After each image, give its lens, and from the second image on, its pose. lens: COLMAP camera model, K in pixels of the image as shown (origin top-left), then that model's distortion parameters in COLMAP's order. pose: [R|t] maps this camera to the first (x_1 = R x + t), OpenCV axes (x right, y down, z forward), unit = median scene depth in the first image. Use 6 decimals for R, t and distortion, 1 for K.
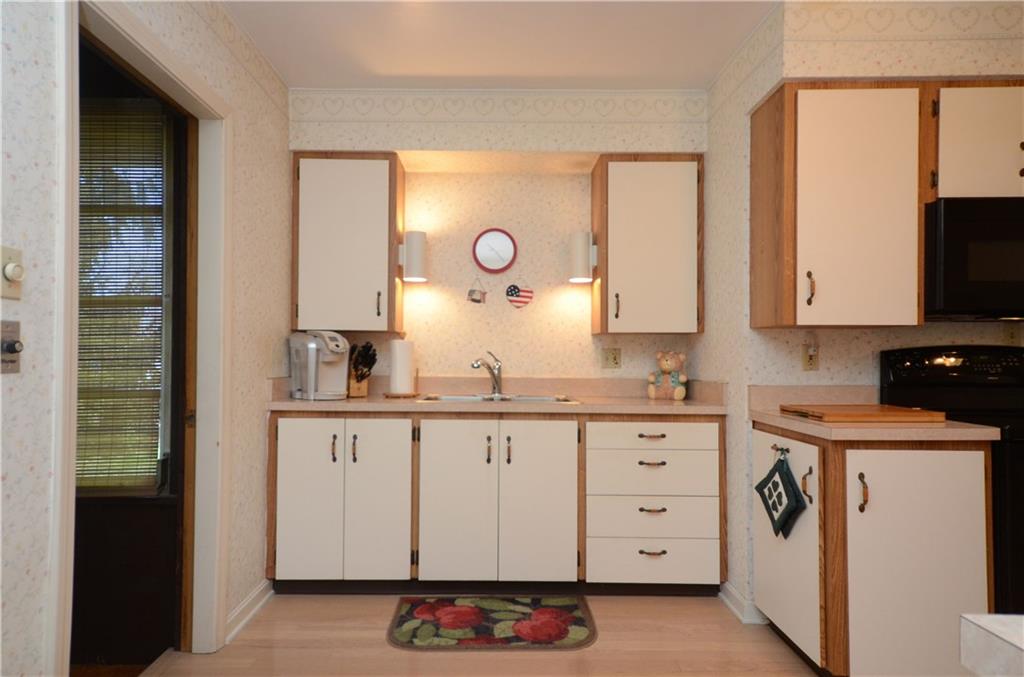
lens RADIAL K [[609.5, 0, 494.3], [0, 609.5, 350.1], [0, 0, 1]] dist [0.025166, 0.000996]
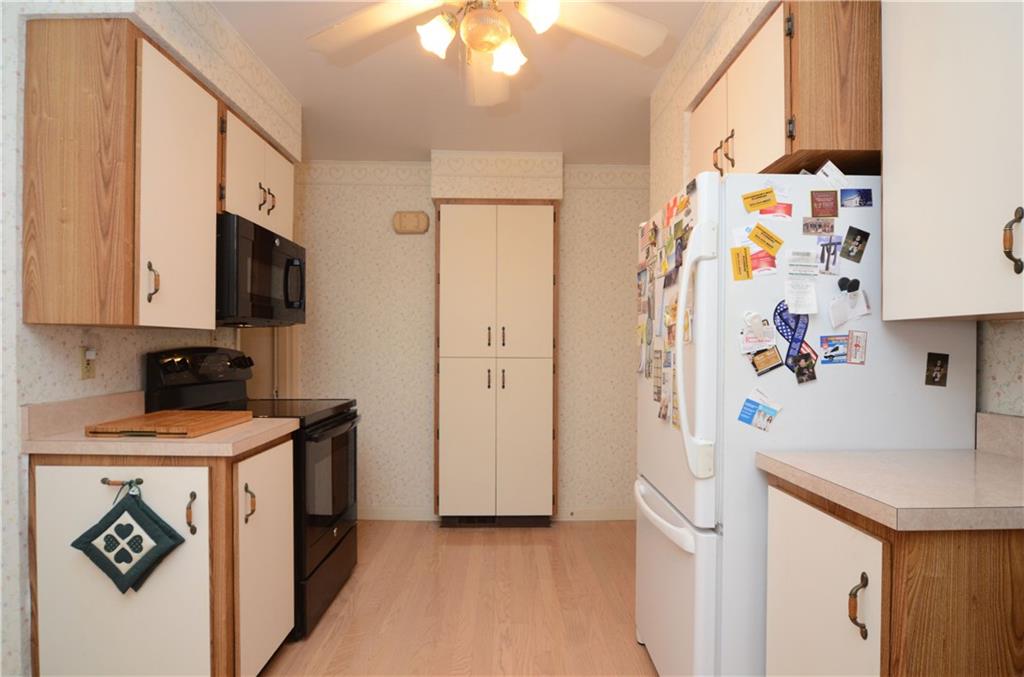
lens RADIAL K [[554.0, 0, 515.4], [0, 554.0, 352.6], [0, 0, 1]] dist [-0.021387, 0.002494]
pose [[-0.010767, -0.013459, 0.999851, -0.196459], [-0.017863, 0.999752, 0.013266, -0.019284], [-0.999782, -0.017718, -0.011004, 0.416517]]
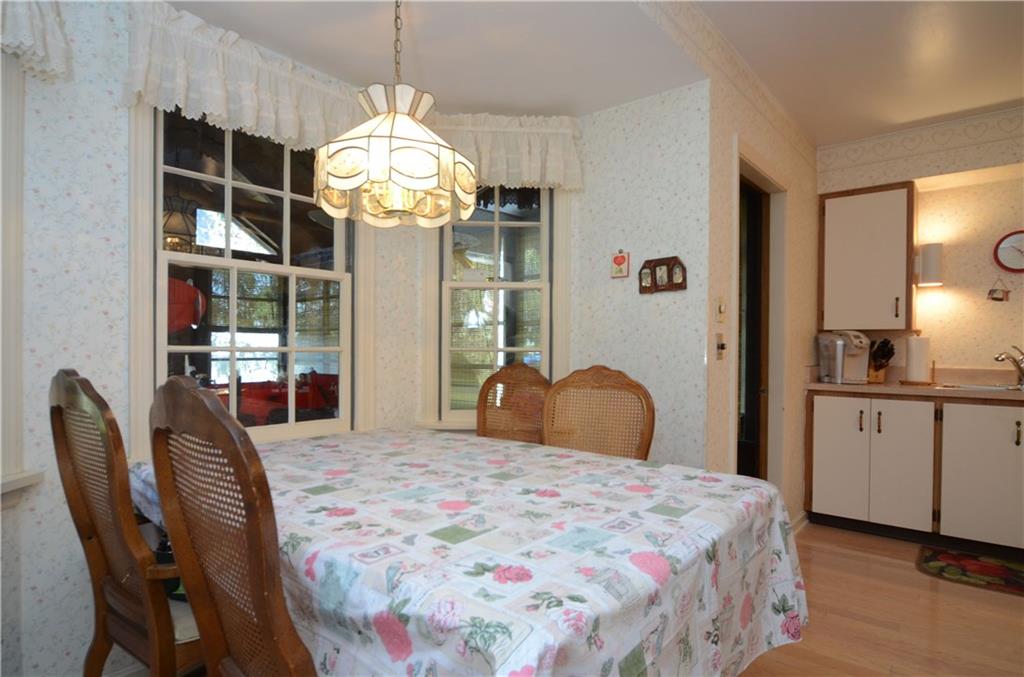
lens RADIAL K [[554.0, 0, 515.4], [0, 554.0, 352.6], [0, 0, 1]] dist [-0.021387, 0.002494]
pose [[0.757994, 0.004980, -0.652243, -0.056912], [0.006422, 0.999865, 0.015098, -0.007548], [0.652230, -0.015633, 0.757860, -0.367501]]
